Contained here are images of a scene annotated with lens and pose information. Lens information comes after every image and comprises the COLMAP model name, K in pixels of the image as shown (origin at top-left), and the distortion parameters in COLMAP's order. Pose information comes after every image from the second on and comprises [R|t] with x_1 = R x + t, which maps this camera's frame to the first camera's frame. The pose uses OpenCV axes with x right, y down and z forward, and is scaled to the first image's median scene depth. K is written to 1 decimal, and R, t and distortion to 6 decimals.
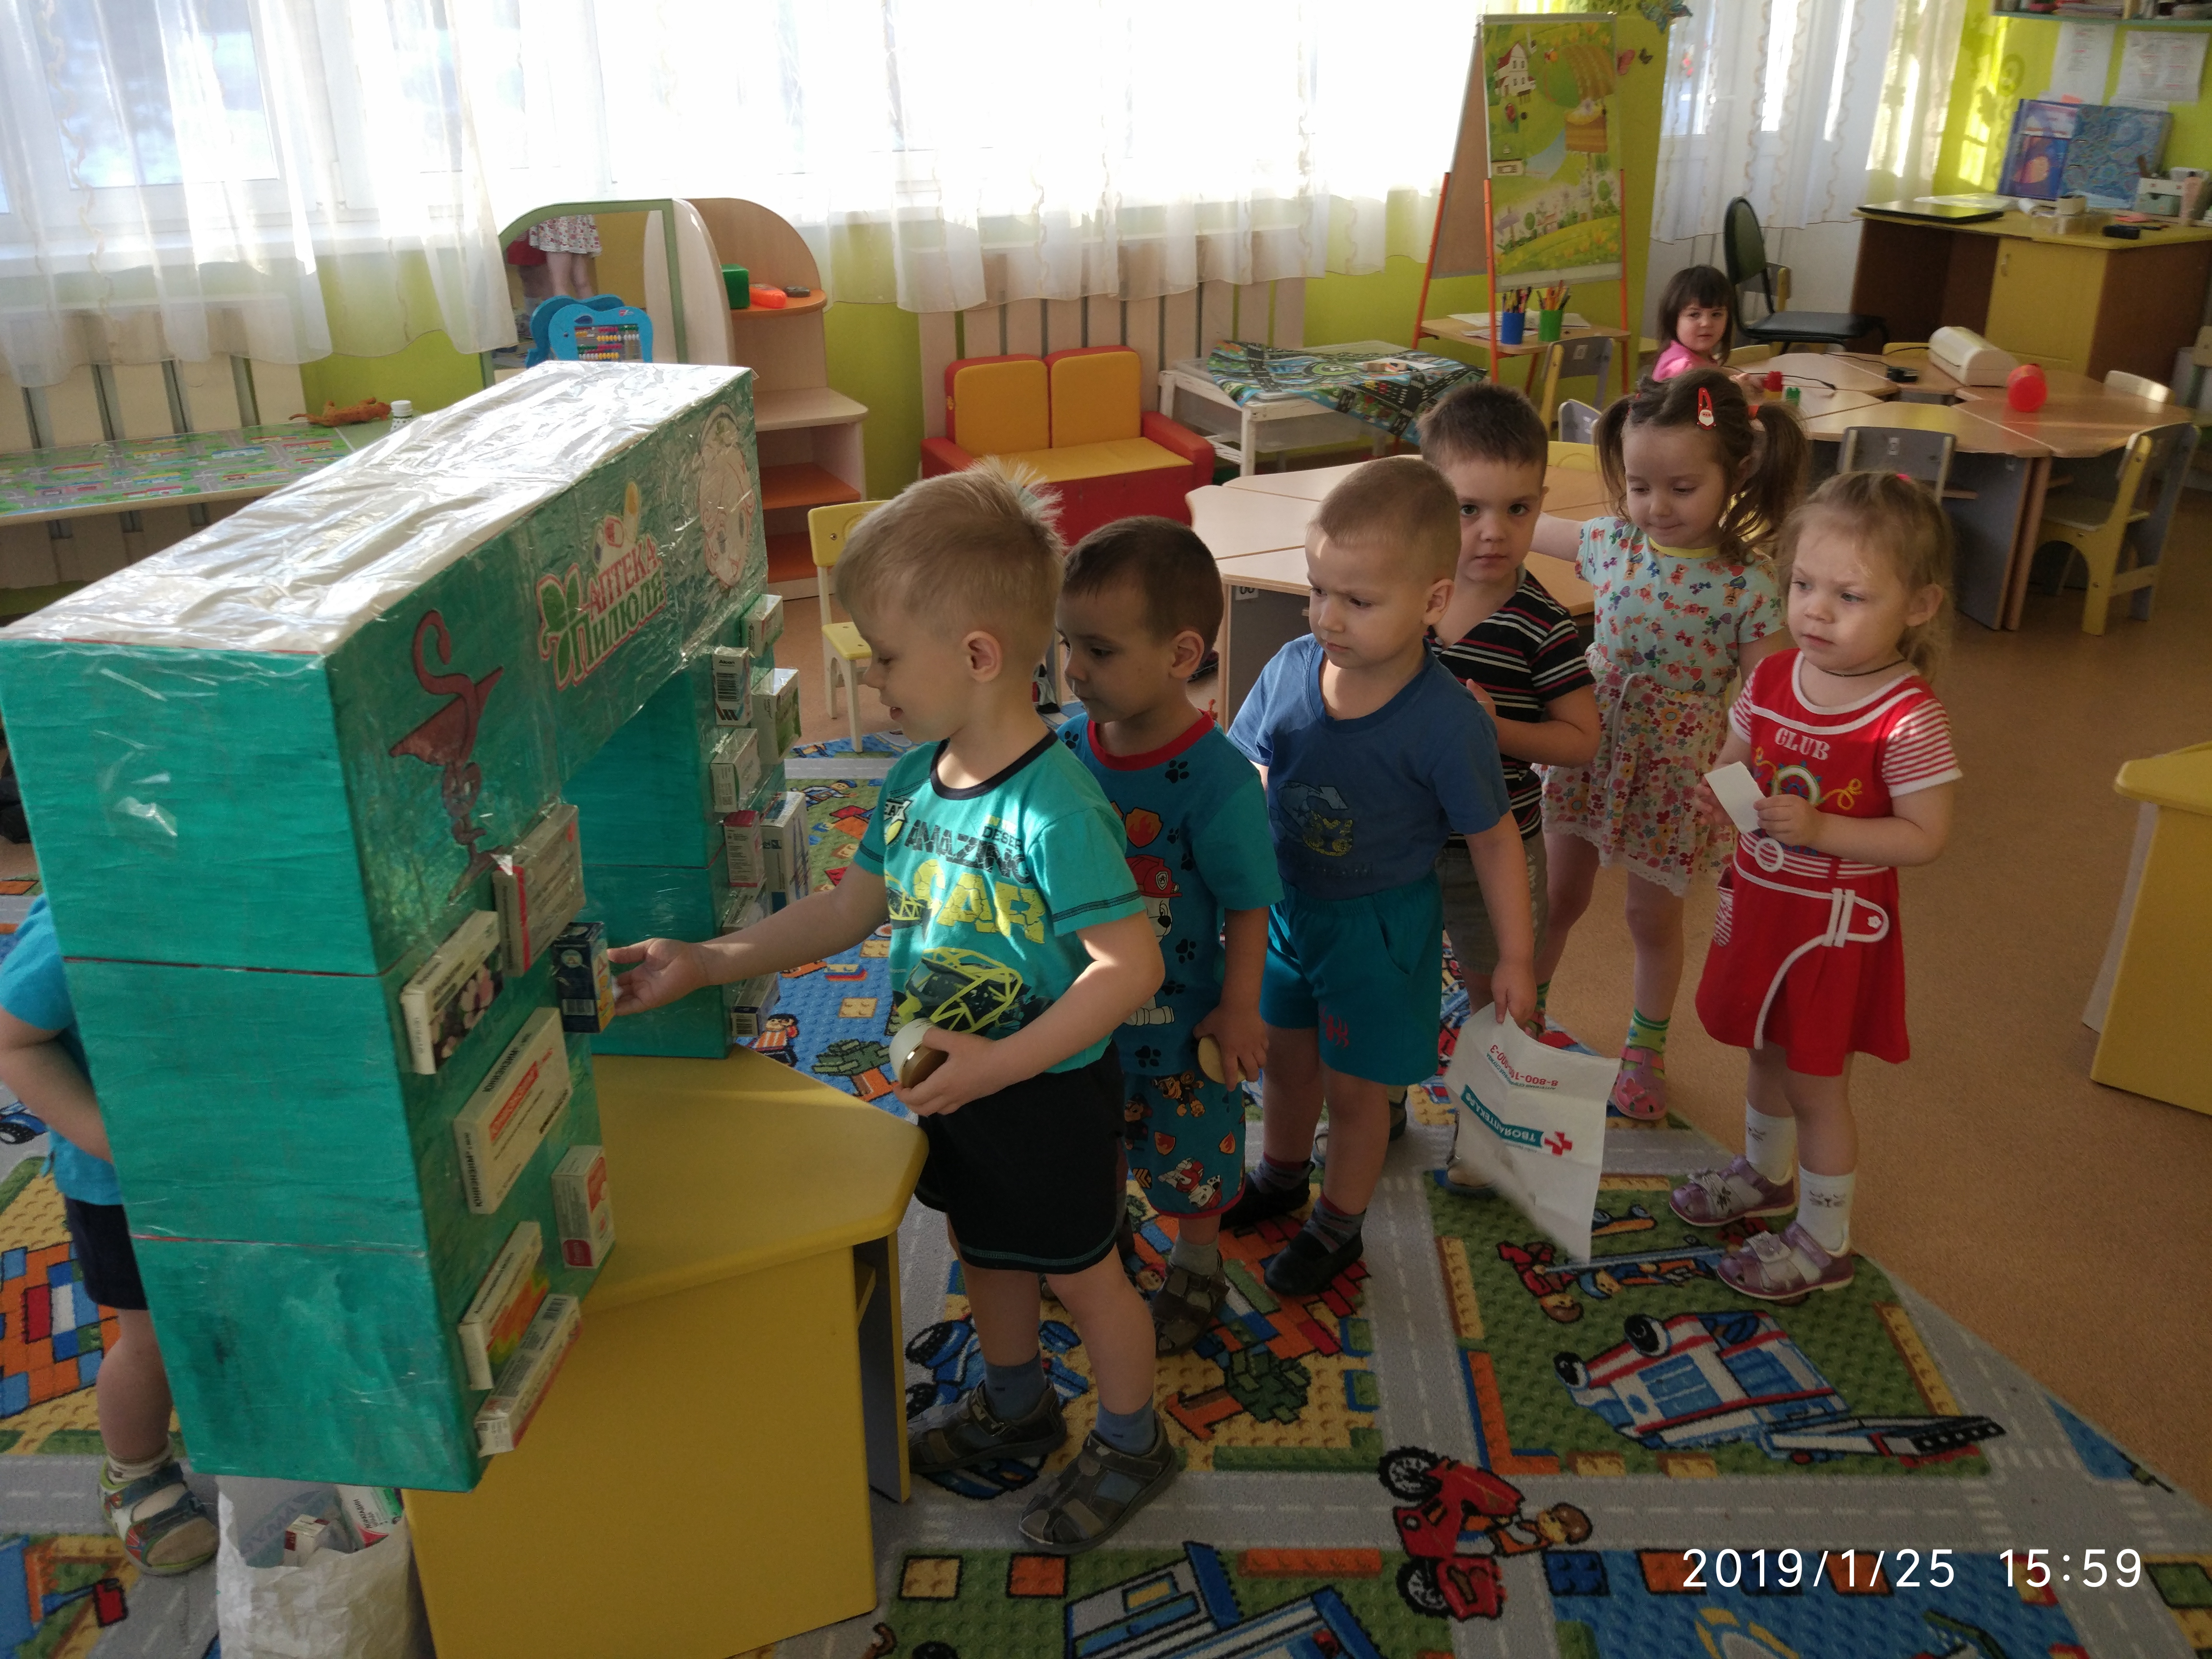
lens RADIAL K [[1866.8, 0, 1175.8], [0, 1866.8, 828.3], [0, 0, 1]] dist [0.097934, -0.177295]
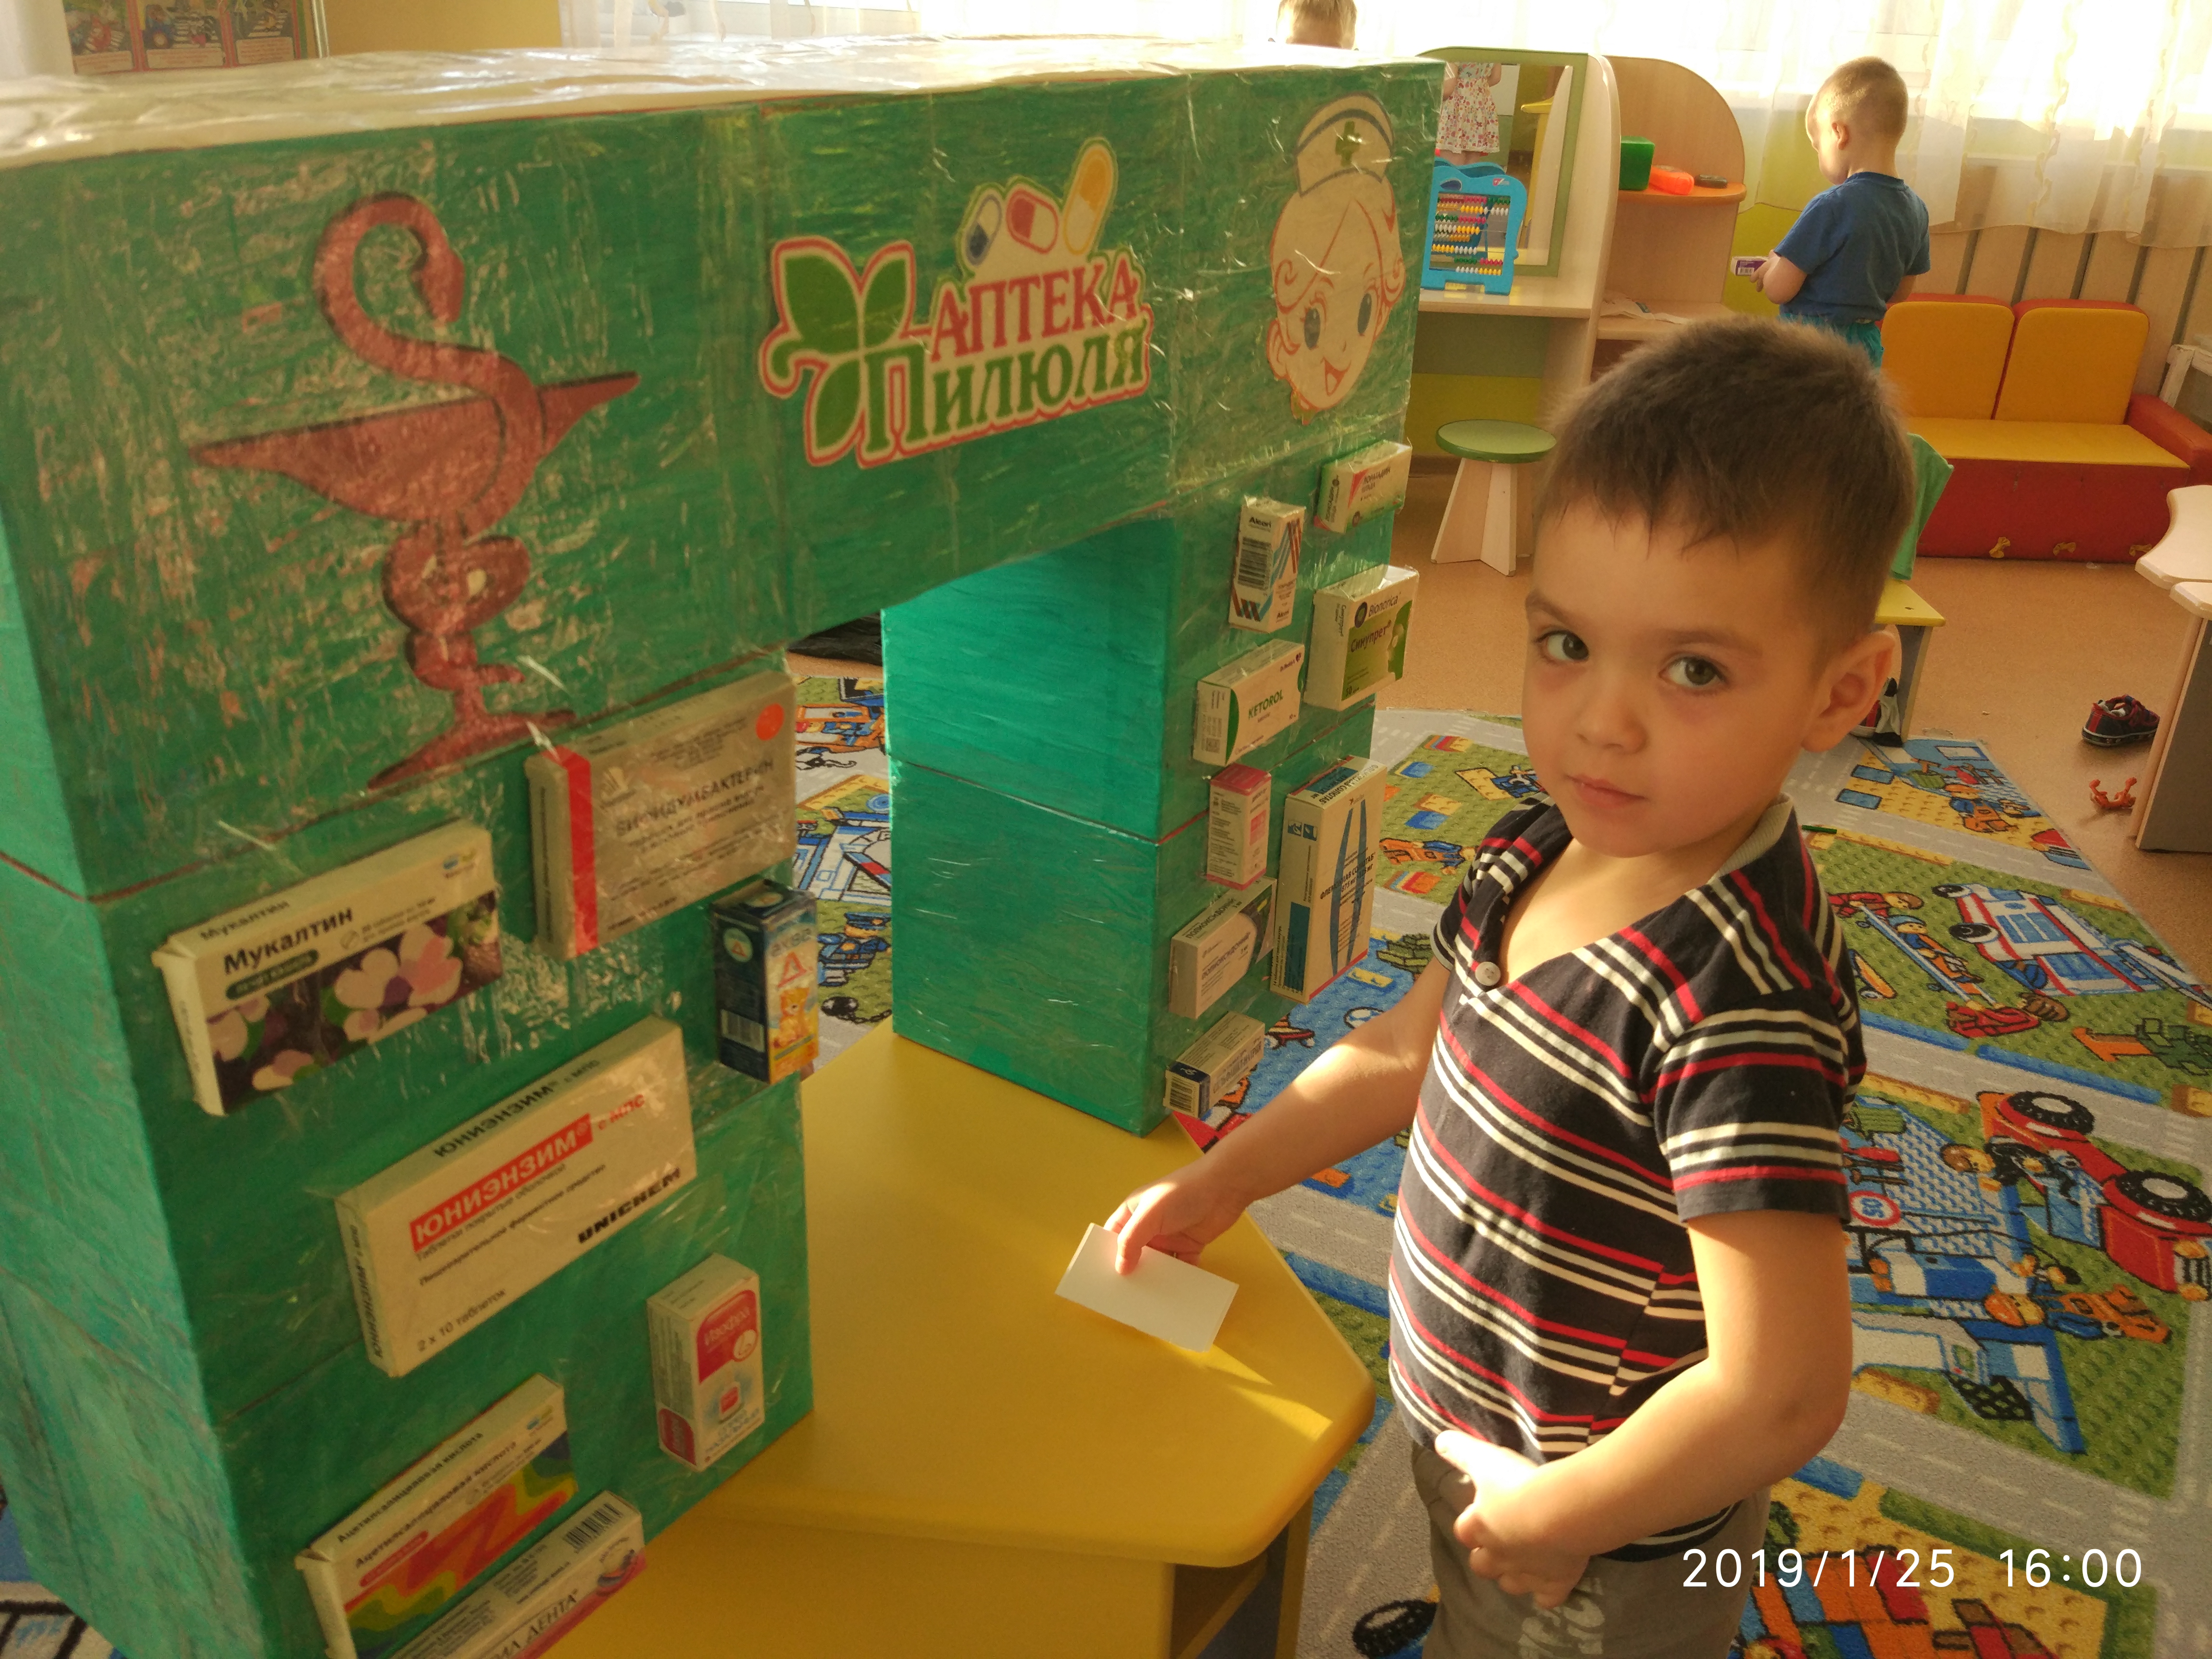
lens RADIAL K [[1866.8, 0, 1175.8], [0, 1866.8, 828.3], [0, 0, 1]] dist [0.097934, -0.177295]
pose [[0.876209, 0.238564, -0.418742, 0.006497], [-0.234777, 0.970107, 0.061420, -0.011064], [0.420877, 0.044495, 0.906026, 0.211013]]
